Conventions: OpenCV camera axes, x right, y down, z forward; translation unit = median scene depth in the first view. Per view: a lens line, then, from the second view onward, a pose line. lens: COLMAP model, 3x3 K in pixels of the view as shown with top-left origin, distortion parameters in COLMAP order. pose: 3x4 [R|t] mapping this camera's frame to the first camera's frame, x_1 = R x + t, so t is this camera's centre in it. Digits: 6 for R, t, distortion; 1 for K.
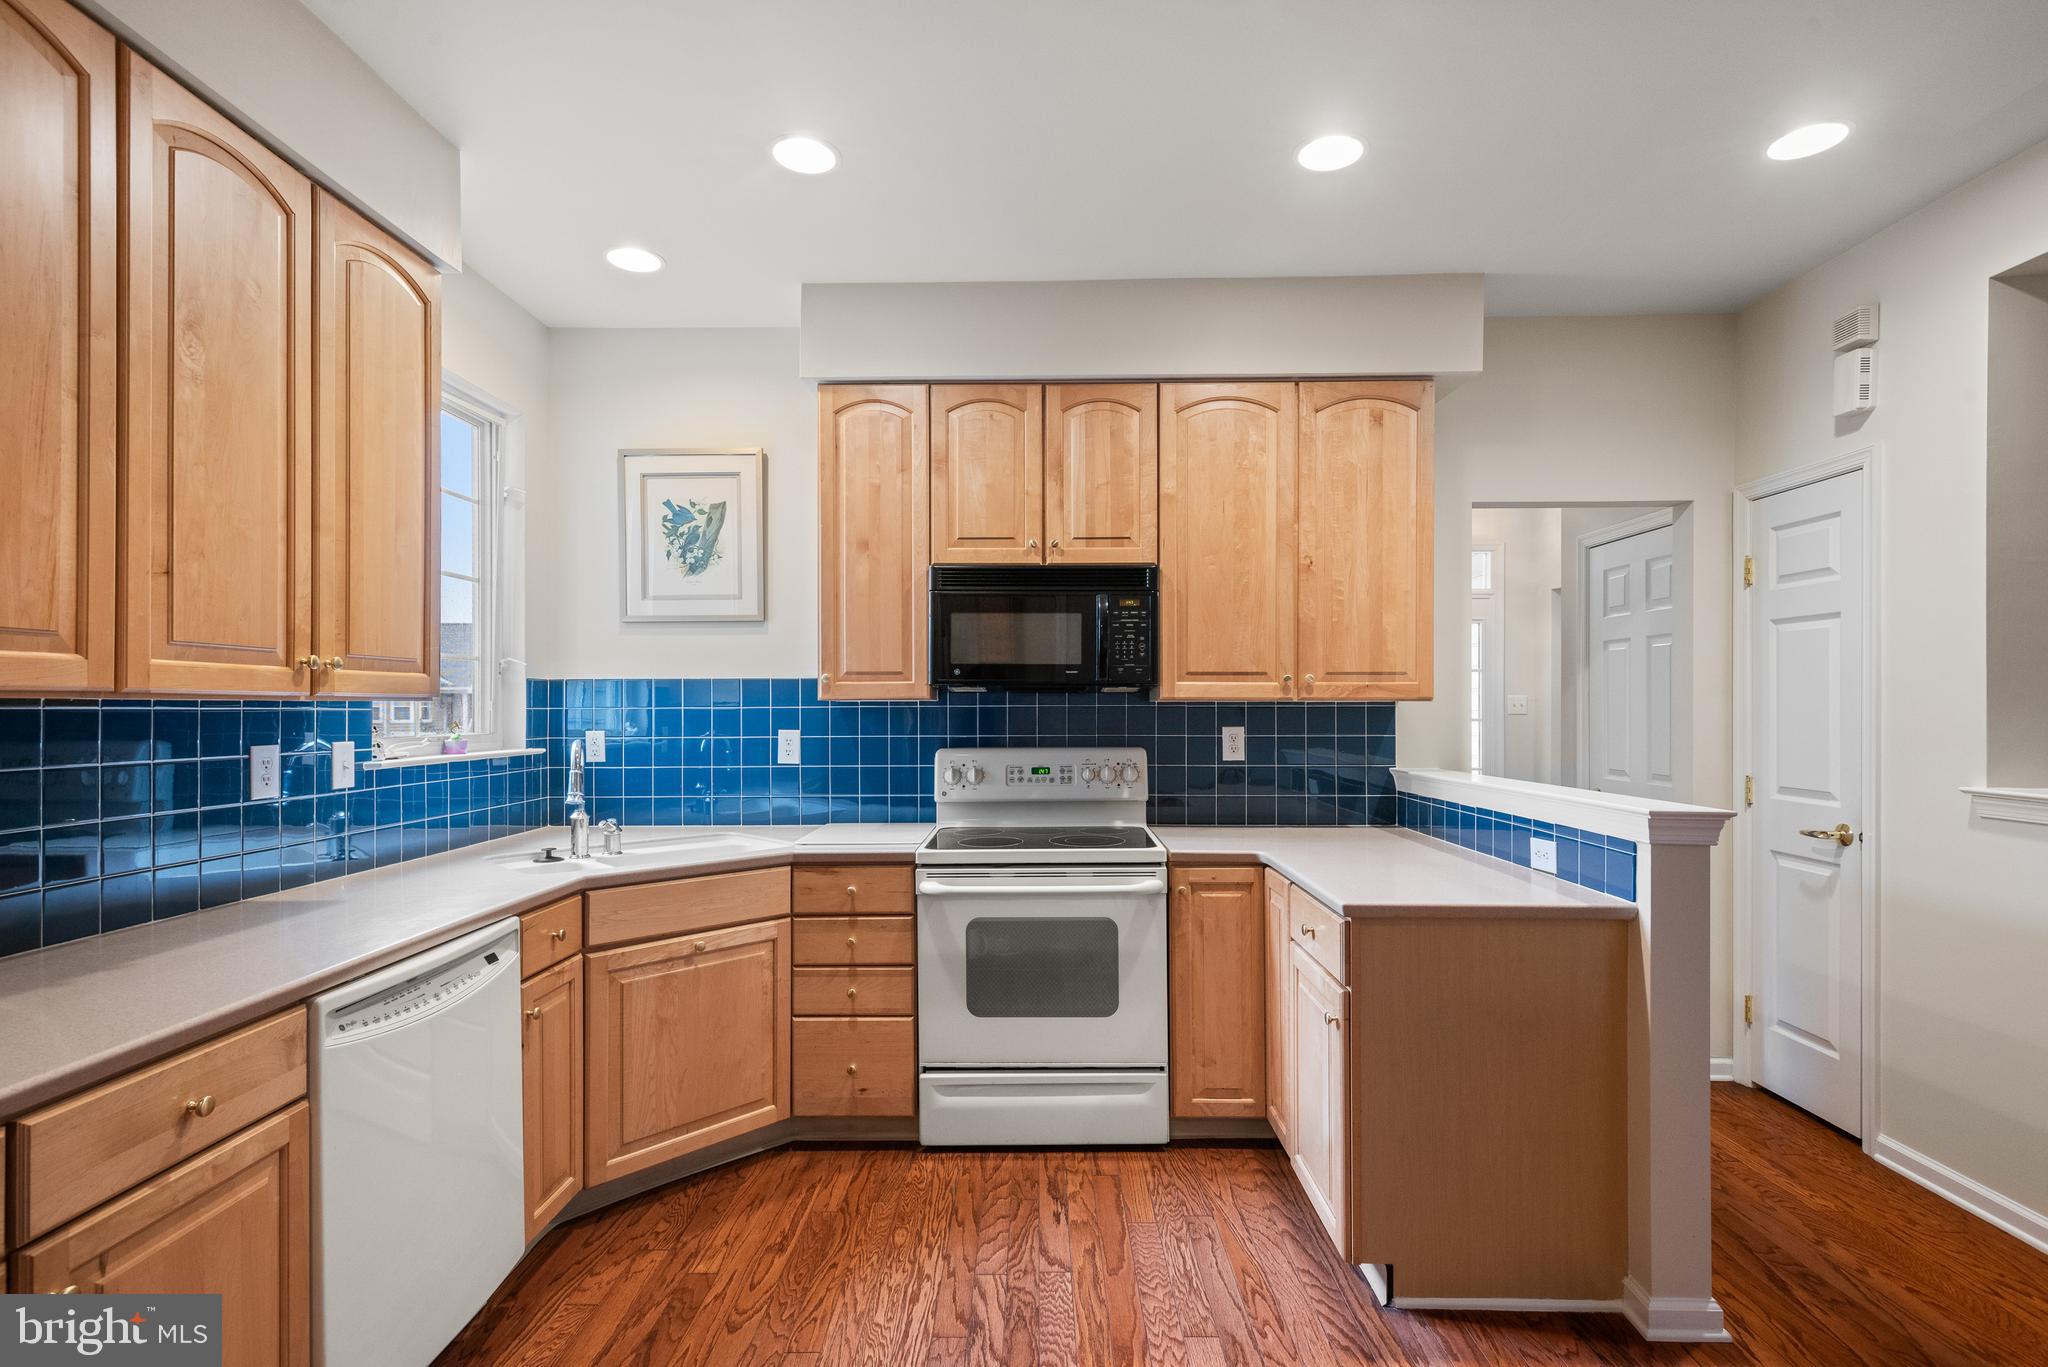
lens RADIAL K [[968.2, 0, 1026.2], [0, 968.2, 703.3], [0, 0, 1]] dist [0.019820, 0.000148]
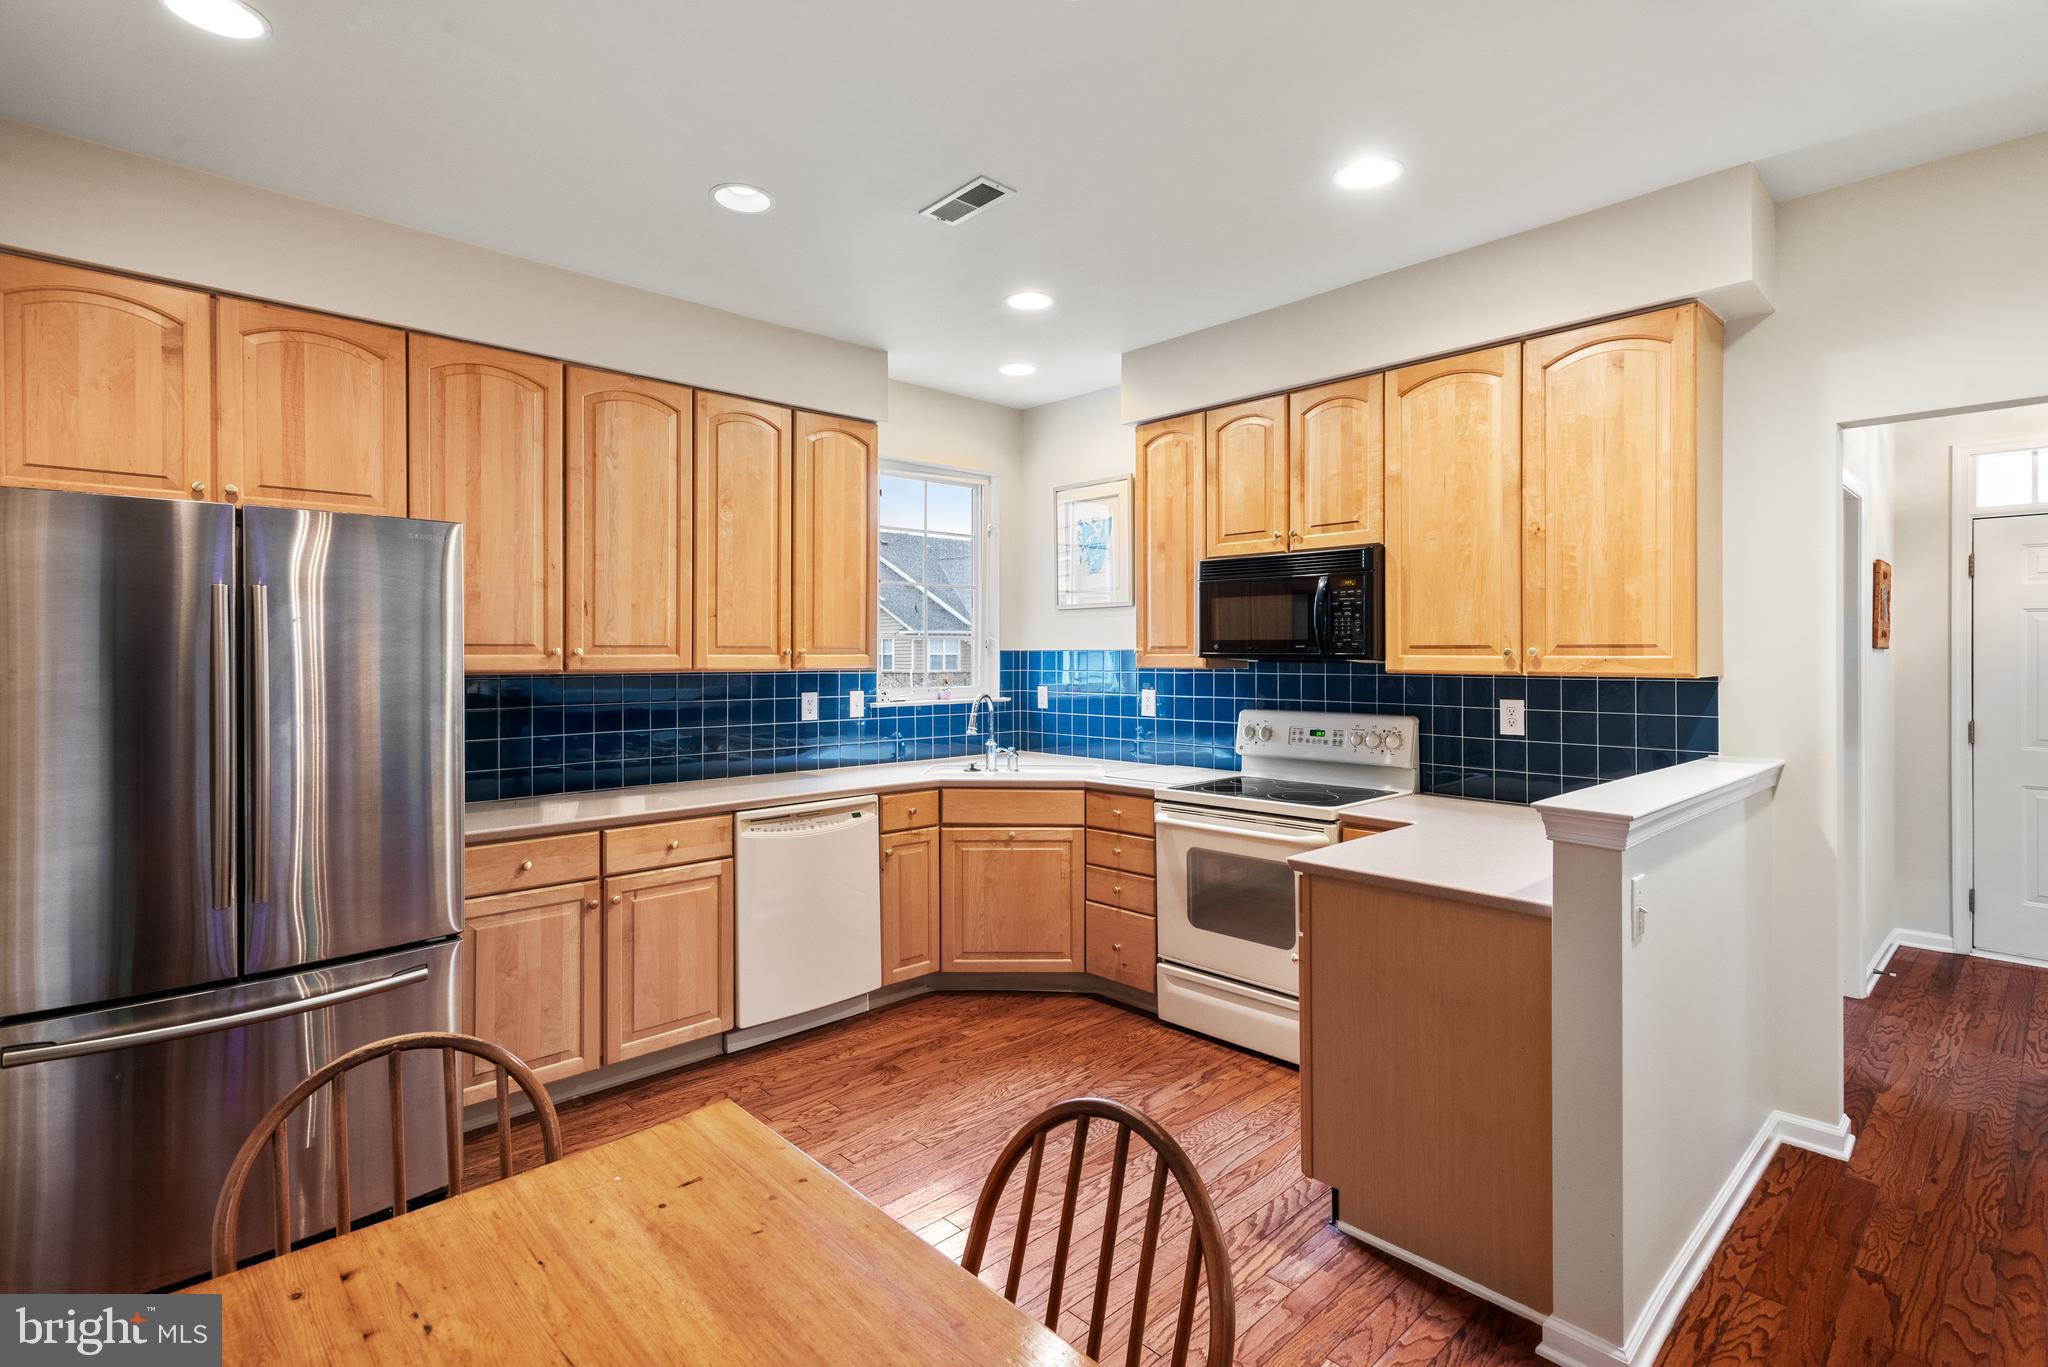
lens RADIAL K [[976.5, 0, 1023.1], [0, 976.5, 650.9], [0, 0, 1]] dist [0.022870, -0.000096]
pose [[0.698350, -0.000738, -0.715756, 0.689073], [0.000974, 1.000000, -0.000081, -0.029558], [0.715755, -0.000640, 0.698351, -0.029666]]
